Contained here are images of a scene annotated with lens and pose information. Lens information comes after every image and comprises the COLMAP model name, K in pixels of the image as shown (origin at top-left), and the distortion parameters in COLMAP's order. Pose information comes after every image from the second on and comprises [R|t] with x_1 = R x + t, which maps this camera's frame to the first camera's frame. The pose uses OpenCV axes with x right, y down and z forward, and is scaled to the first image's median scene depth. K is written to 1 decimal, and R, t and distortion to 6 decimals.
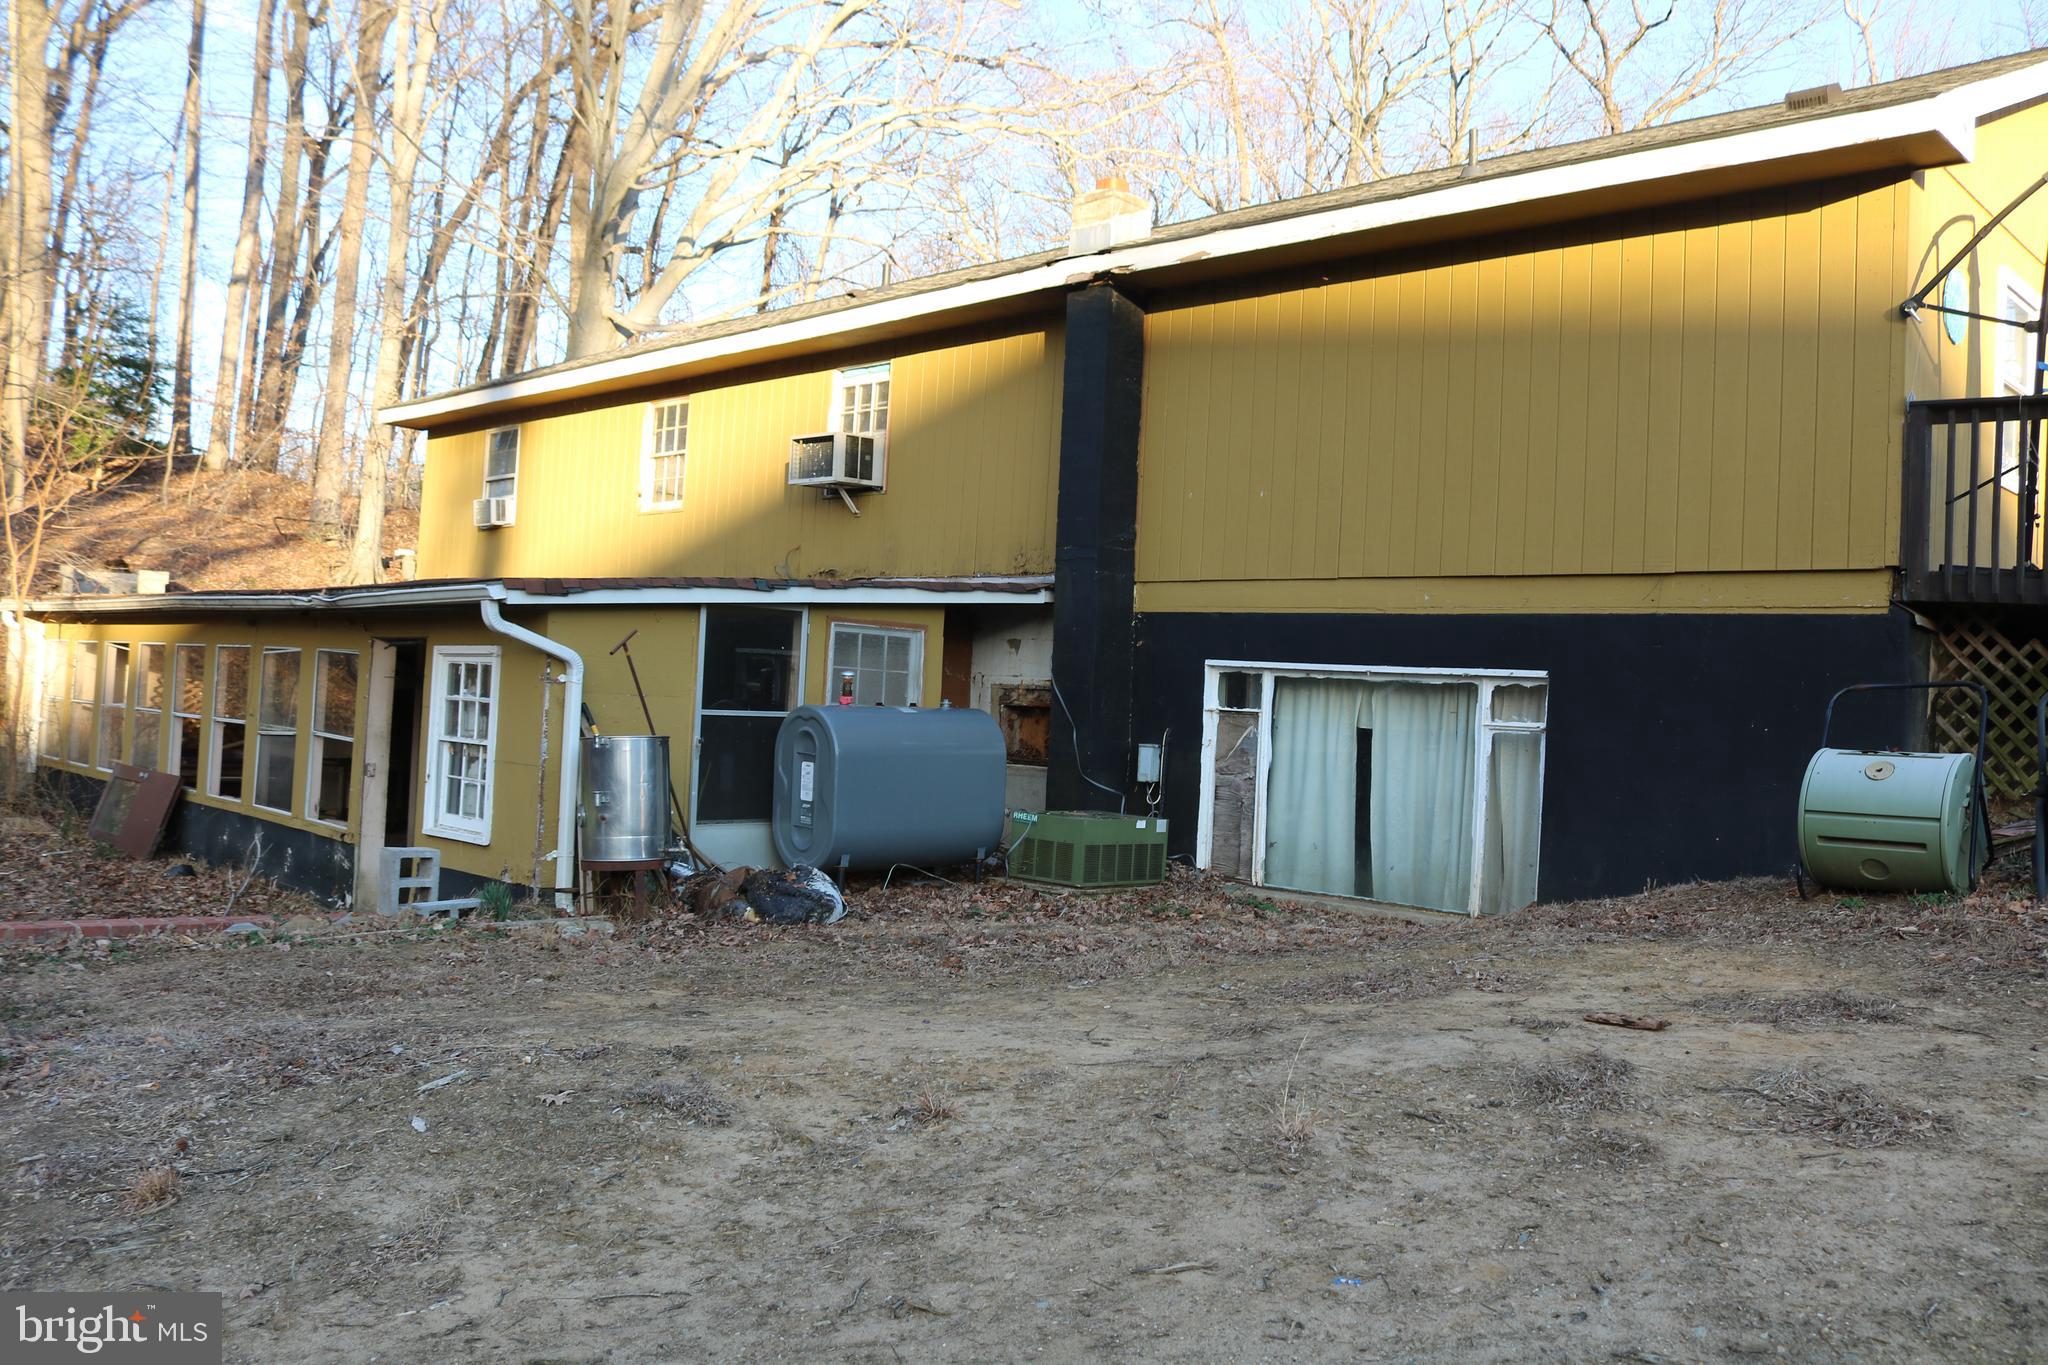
lens RADIAL K [[1675.8, 0, 1024.0], [0, 1675.8, 682.5], [0, 0, 1]] dist [-0.168444, 0.155795]
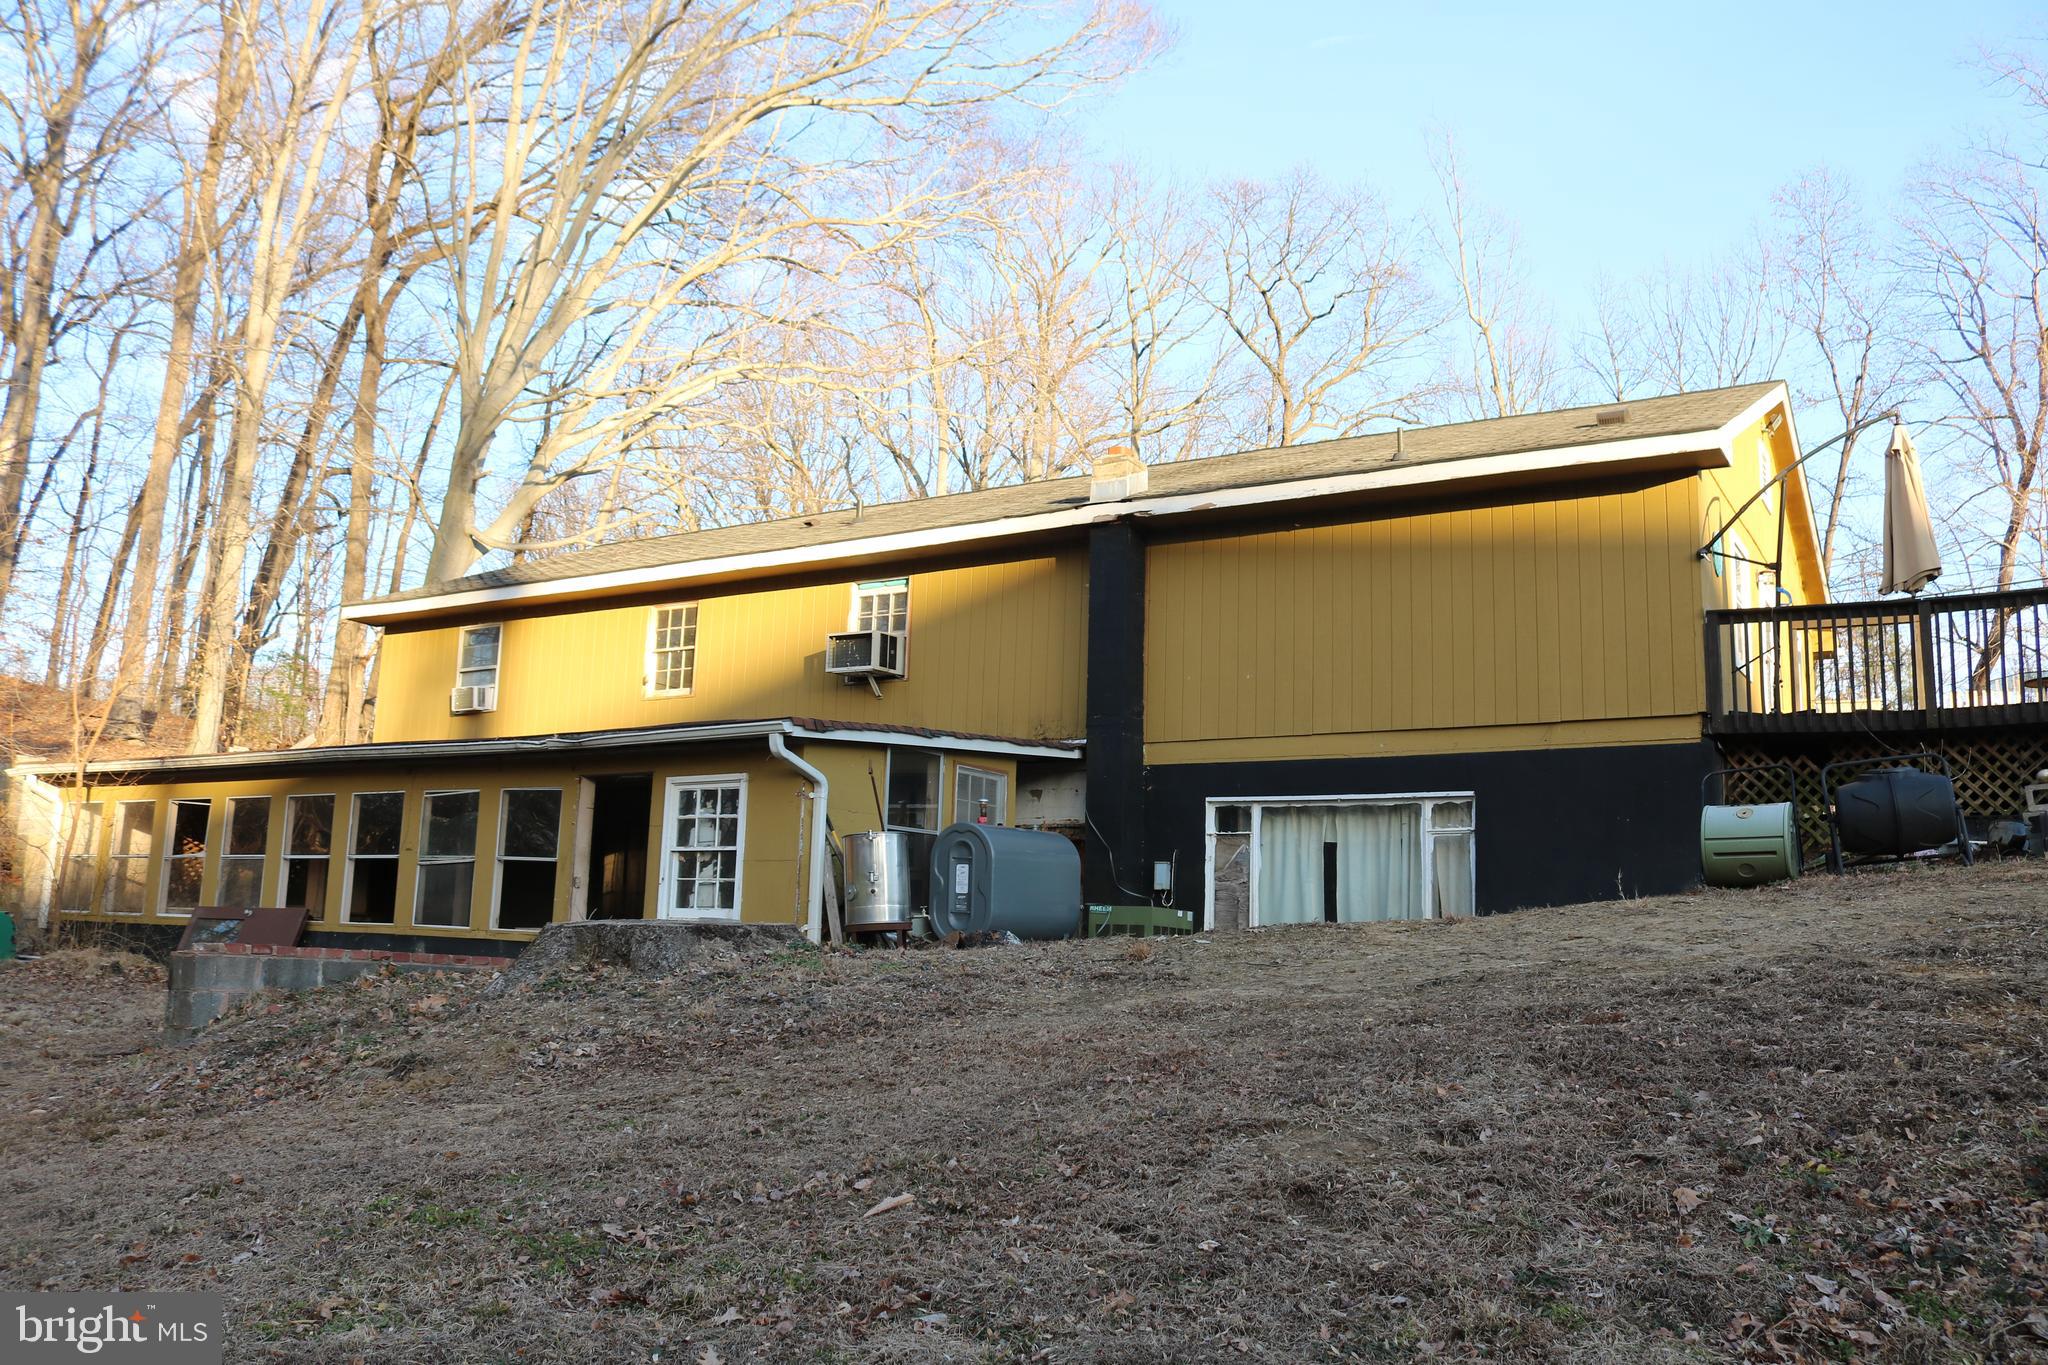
lens RADIAL K [[1709.8, 0, 1024.0], [0, 1709.8, 682.5], [0, 0, 1]] dist [-0.120432, 0.005633]
pose [[0.970821, 0.016922, 0.239206, -0.368976], [0.017743, 0.989704, -0.142024, 0.088450], [-0.239147, 0.142124, 0.960526, -0.314941]]
